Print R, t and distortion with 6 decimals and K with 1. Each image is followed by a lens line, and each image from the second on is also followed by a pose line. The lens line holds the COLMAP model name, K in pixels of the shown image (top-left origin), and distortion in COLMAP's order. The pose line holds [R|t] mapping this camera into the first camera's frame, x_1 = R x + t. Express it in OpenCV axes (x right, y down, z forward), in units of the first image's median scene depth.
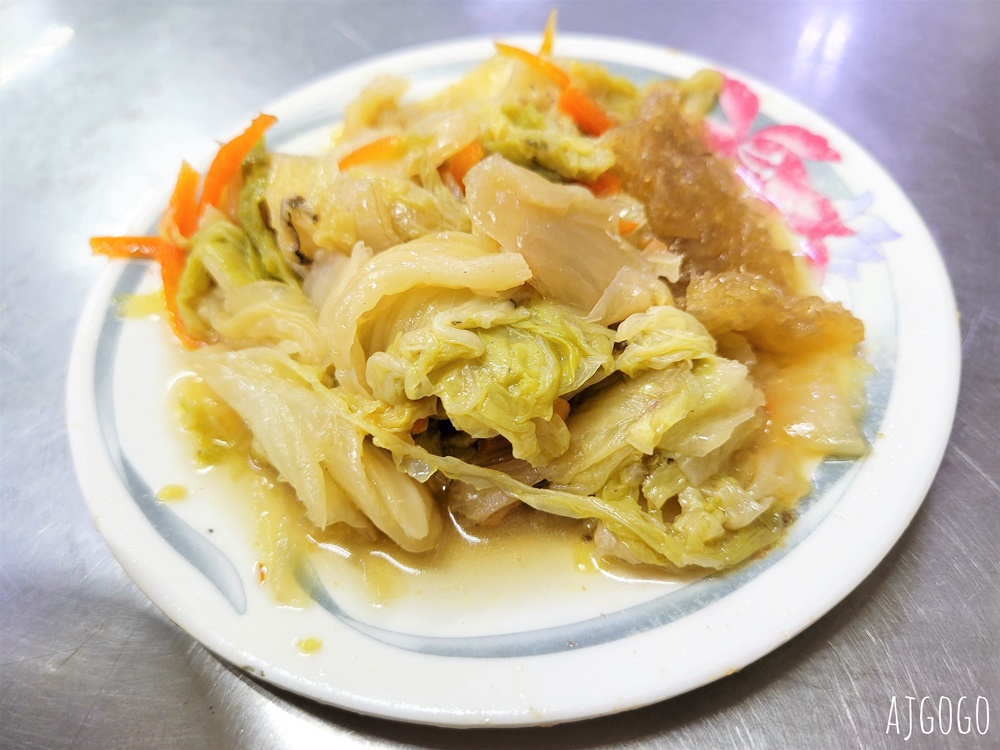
lens RADIAL K [[822.5, 0, 500.0], [0, 822.5, 375.0], [0, 0, 1]] dist [-0.033528, -0.005097]
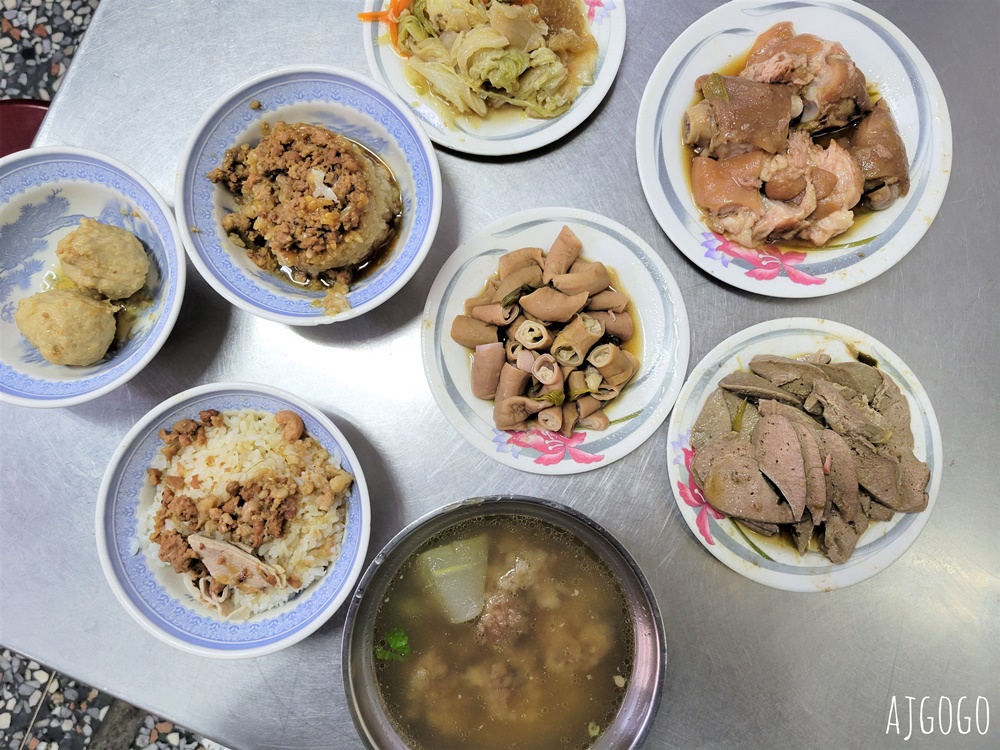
lens RADIAL K [[745.5, 0, 500.0], [0, 745.5, 375.0], [0, 0, 1]] dist [0.009416, 0.002408]
pose [[0.993968, -0.085988, 0.068067, -0.387000], [0.034515, 0.834403, 0.550073, -0.766563], [-0.104096, -0.544406, 0.832338, -2.859664]]
